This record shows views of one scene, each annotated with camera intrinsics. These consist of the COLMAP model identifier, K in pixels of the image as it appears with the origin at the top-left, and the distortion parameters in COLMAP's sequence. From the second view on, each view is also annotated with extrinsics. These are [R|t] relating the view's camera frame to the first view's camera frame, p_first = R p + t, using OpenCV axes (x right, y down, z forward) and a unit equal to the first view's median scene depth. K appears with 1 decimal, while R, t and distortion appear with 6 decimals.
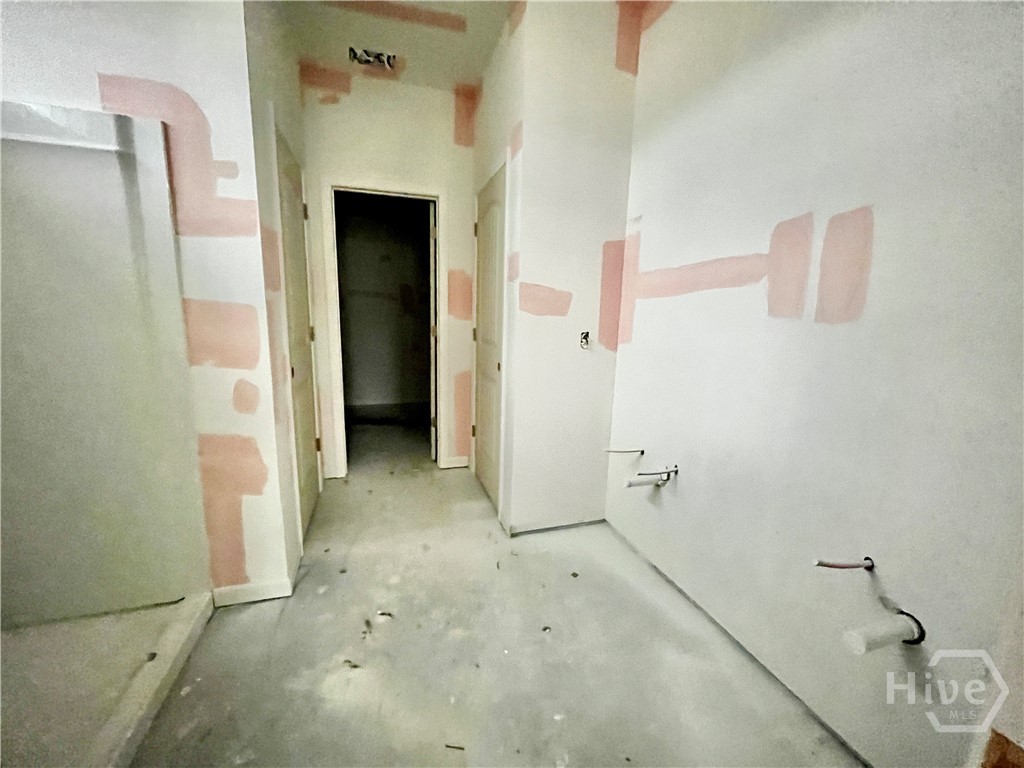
lens RADIAL K [[411.2, 0, 509.4], [0, 411.2, 382.9], [0, 0, 1]] dist [-0.002963, -0.000571]
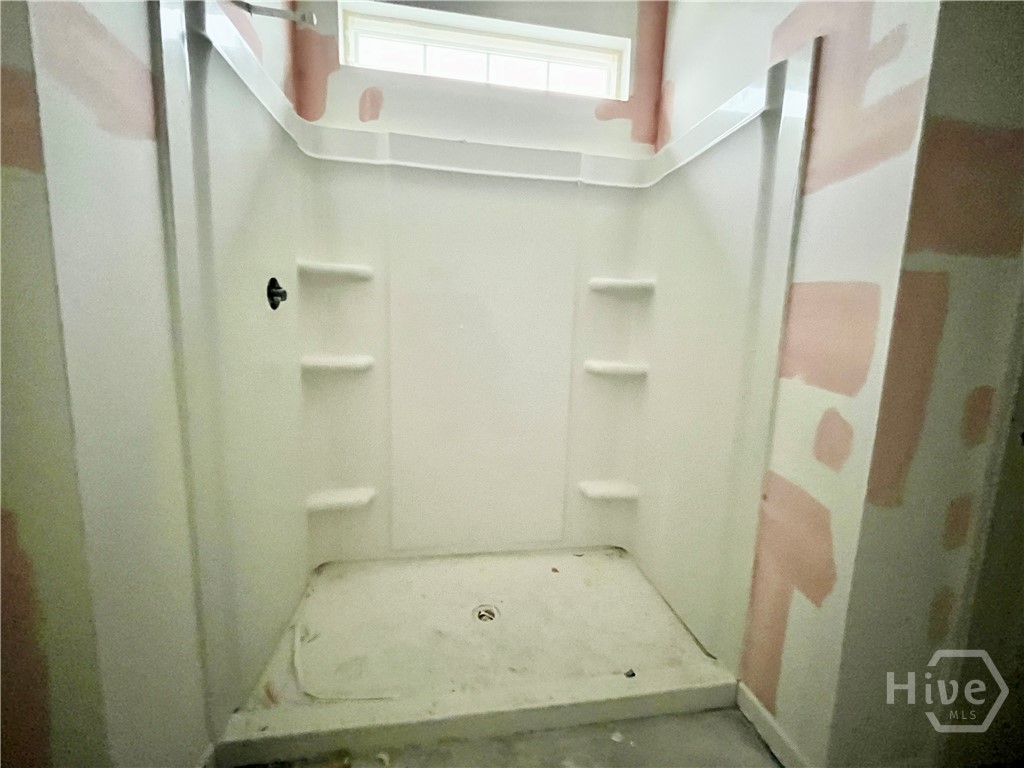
lens RADIAL K [[411.2, 0, 509.4], [0, 411.2, 382.9], [0, 0, 1]] dist [-0.002963, -0.000571]
pose [[-0.175127, 0.113641, -0.977965, 0.010773], [-0.167914, 0.975316, 0.143402, -0.057500], [0.970121, 0.189328, -0.151723, 0.670310]]
